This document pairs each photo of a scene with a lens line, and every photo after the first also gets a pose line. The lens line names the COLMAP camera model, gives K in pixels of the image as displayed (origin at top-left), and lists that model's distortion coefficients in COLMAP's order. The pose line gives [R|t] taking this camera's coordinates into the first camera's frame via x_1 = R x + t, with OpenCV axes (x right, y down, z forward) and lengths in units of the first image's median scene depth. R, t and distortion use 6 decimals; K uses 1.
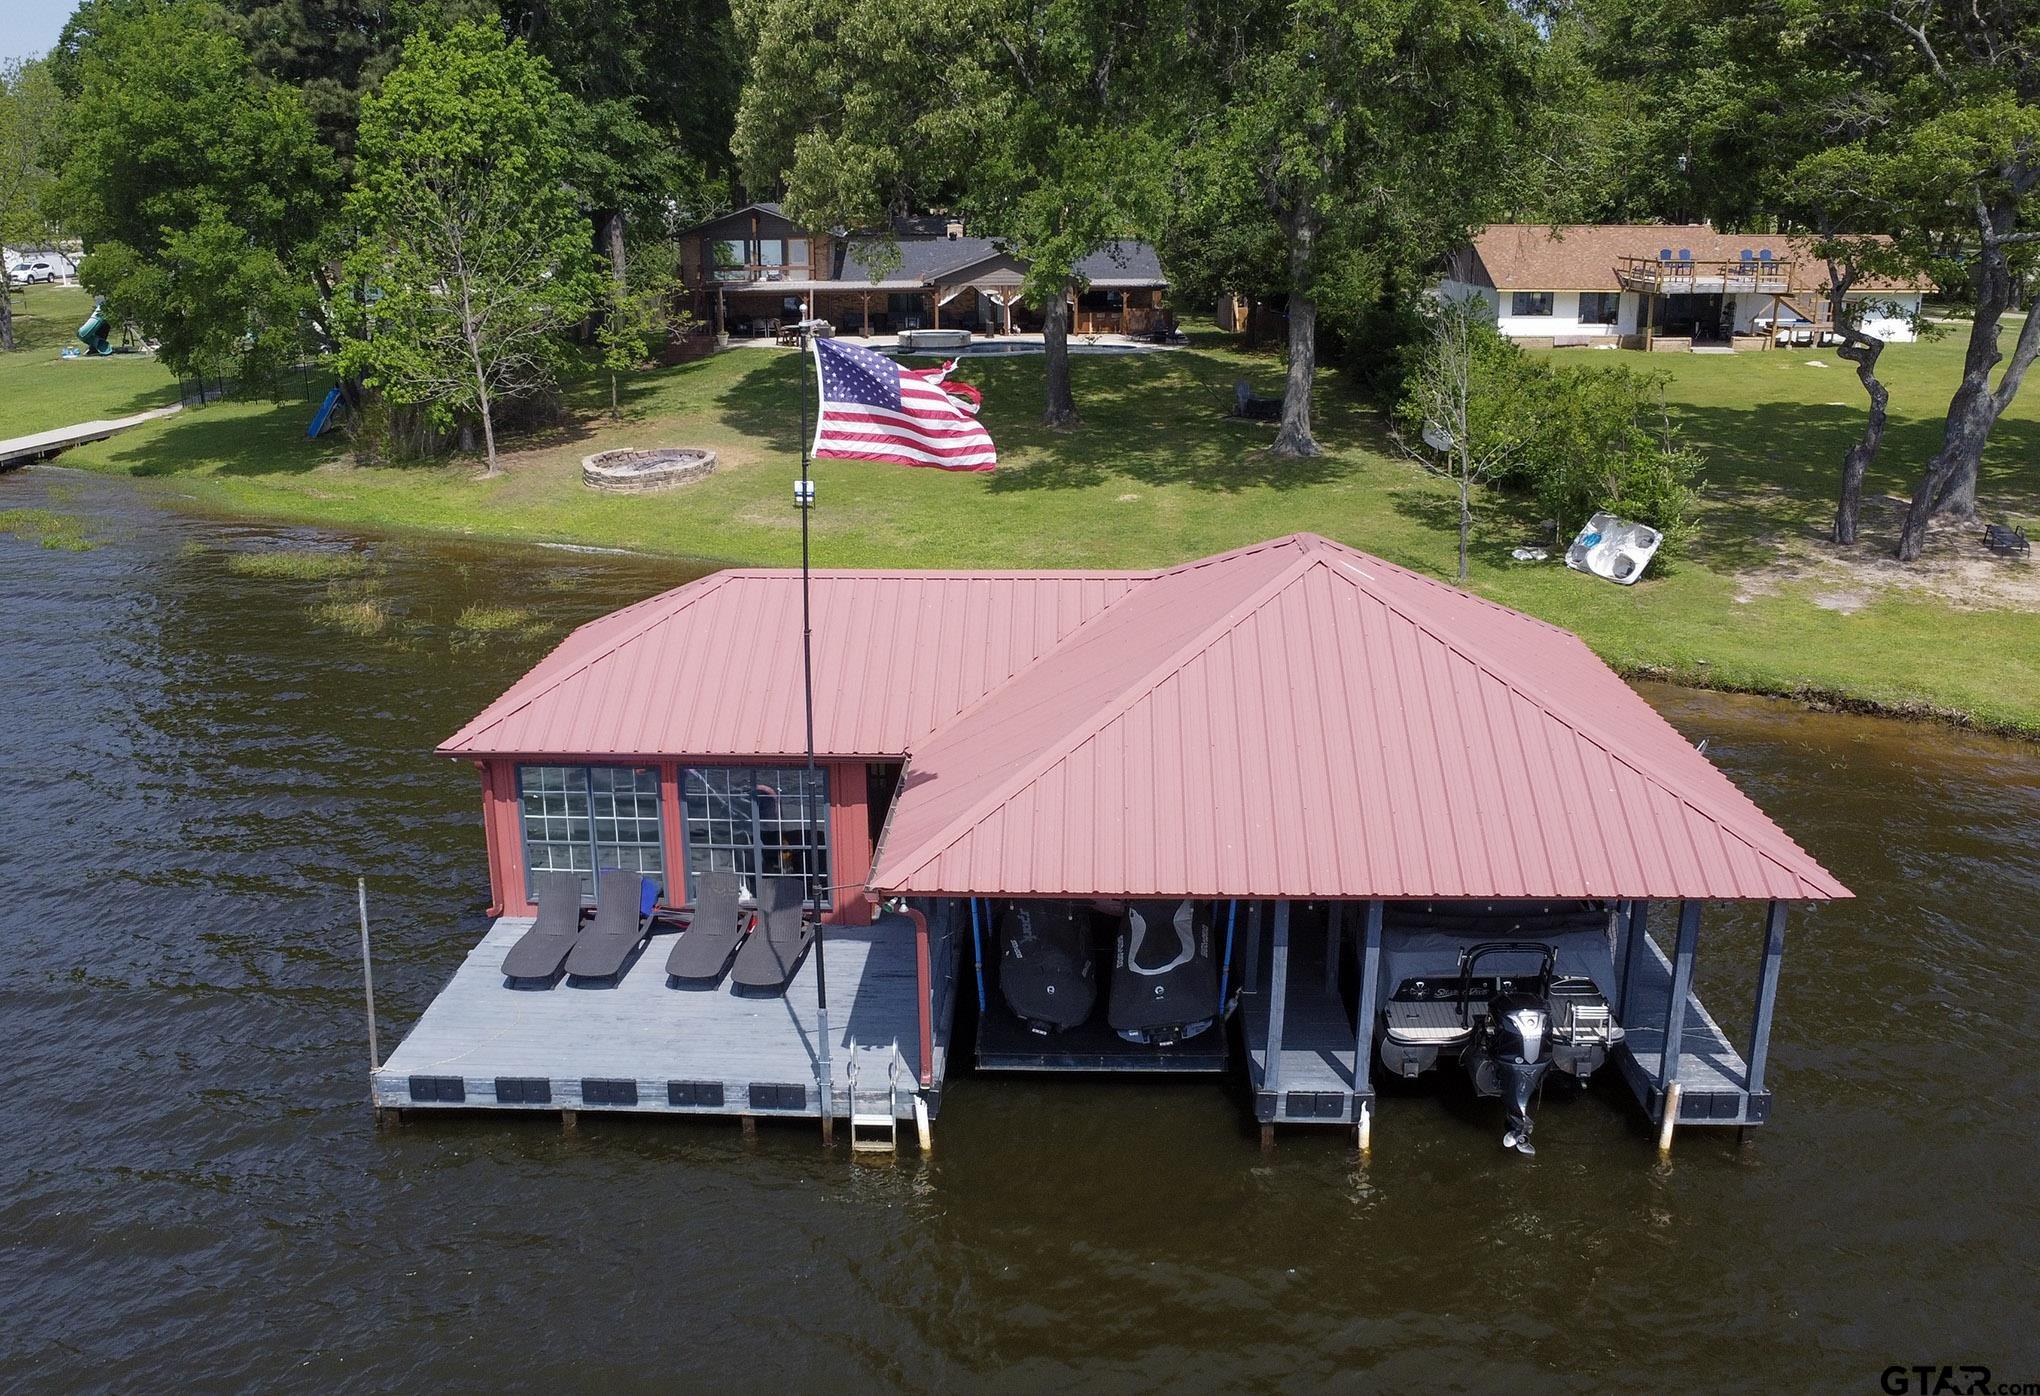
lens RADIAL K [[1757.3, 0, 1042.2], [0, 1757.3, 700.4], [0, 0, 1]] dist [-0.330633, 0.881737]
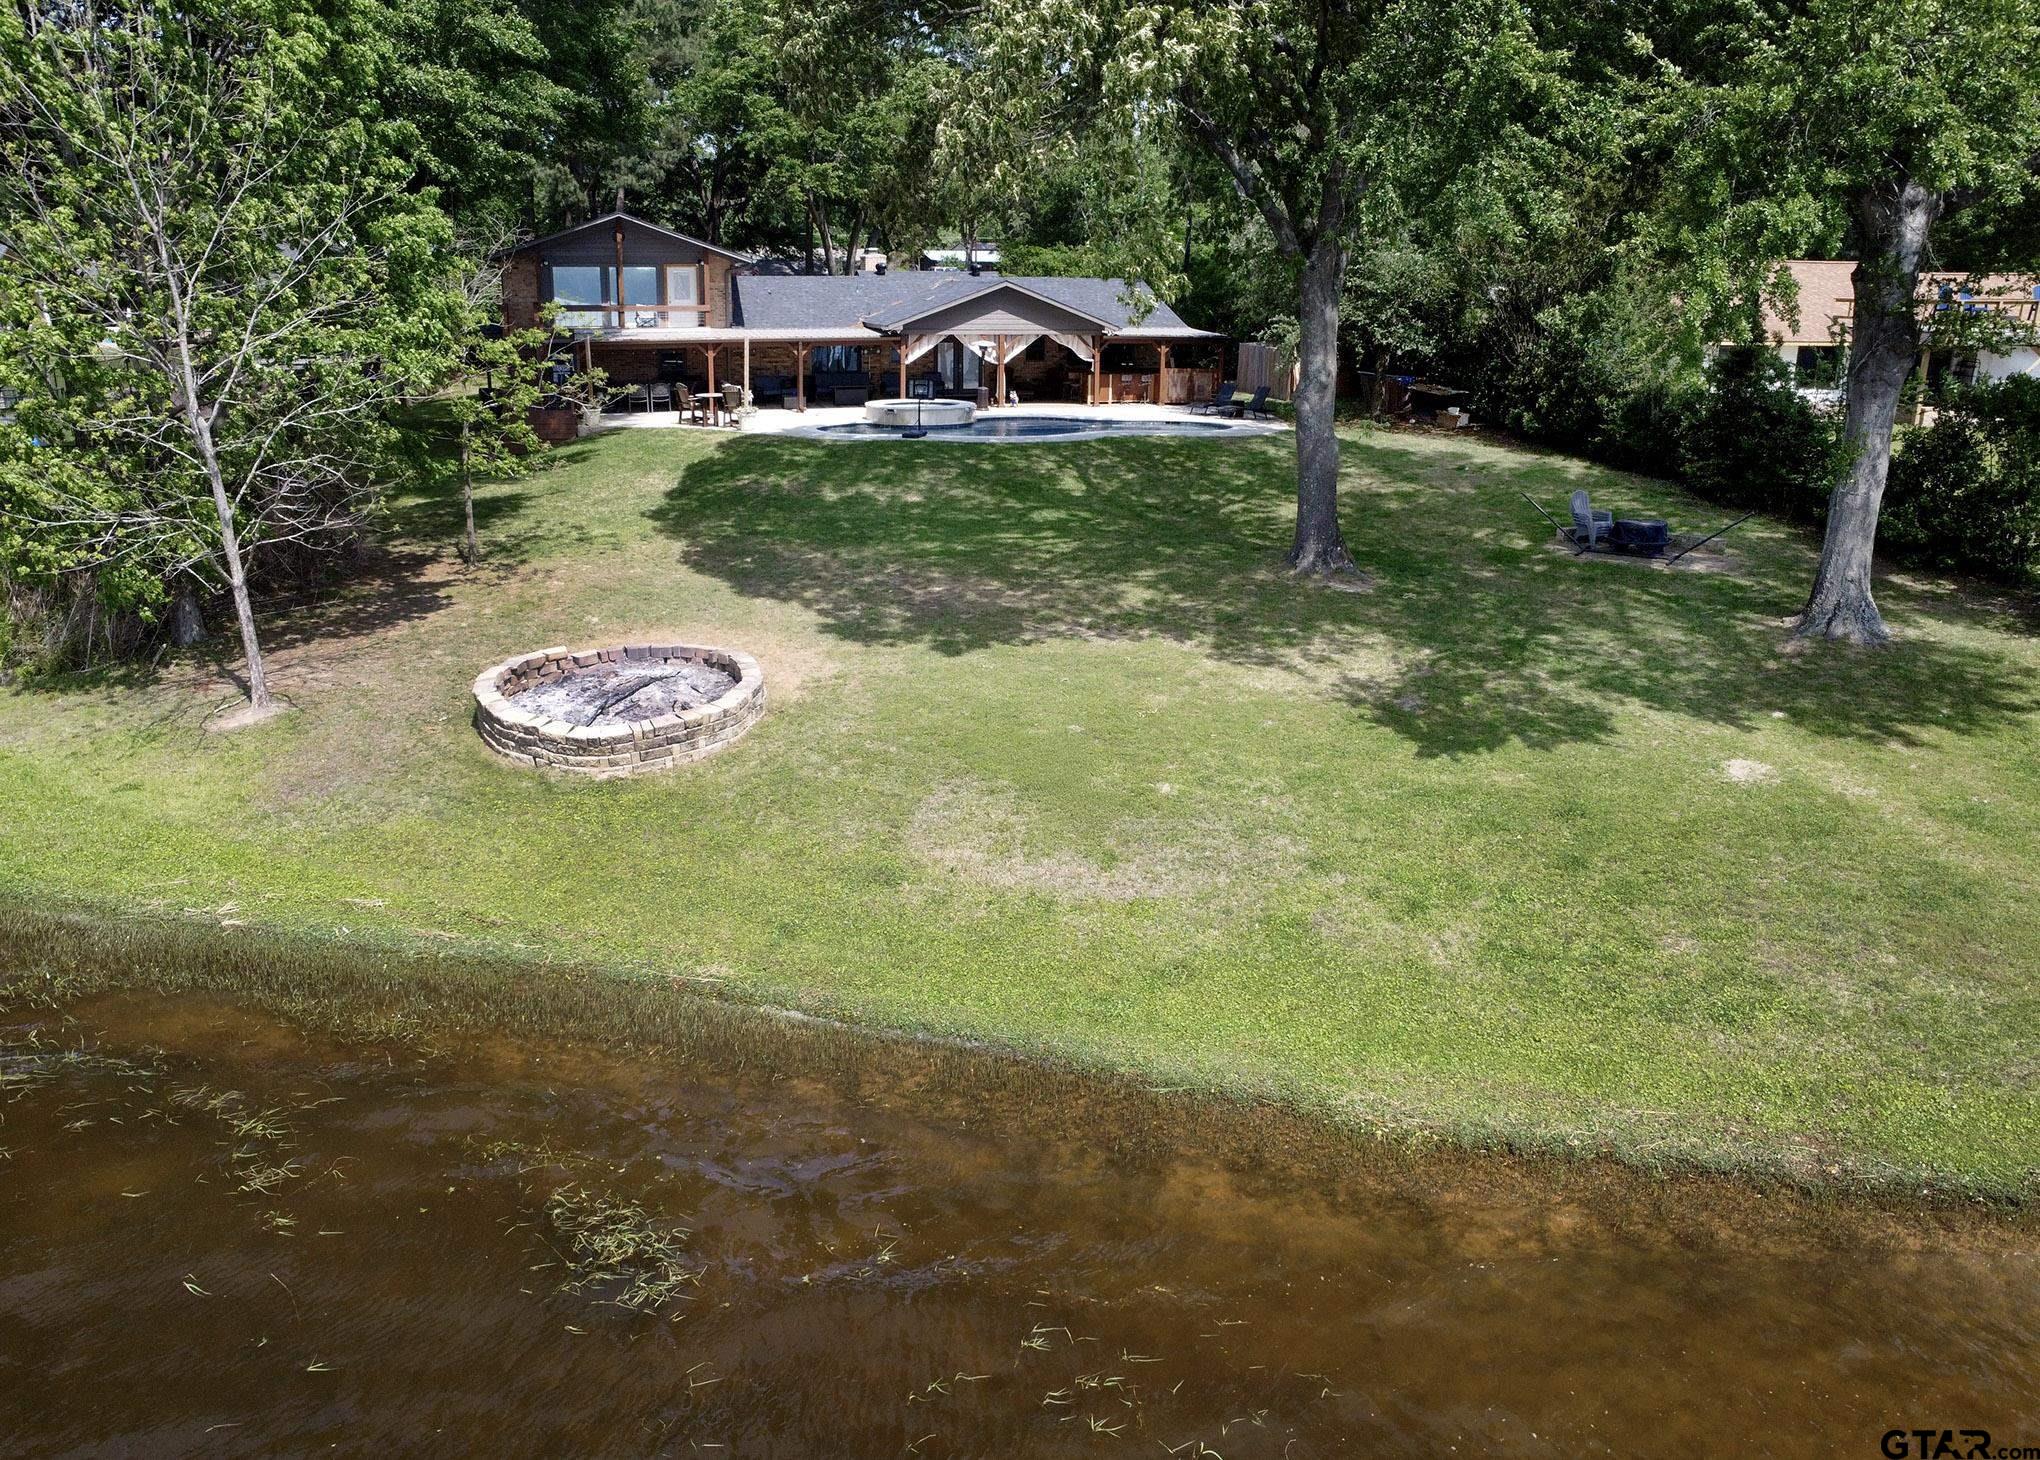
lens RADIAL K [[1558.8, 0, 1047.0], [0, 1558.8, 723.4], [0, 0, 1]] dist [-0.142696, 0.188431]
pose [[0.977784, -0.048262, 0.203983, -0.207040], [0.047961, 0.998829, 0.006419, -0.129287], [-0.204054, 0.003506, 0.978953, 0.578822]]
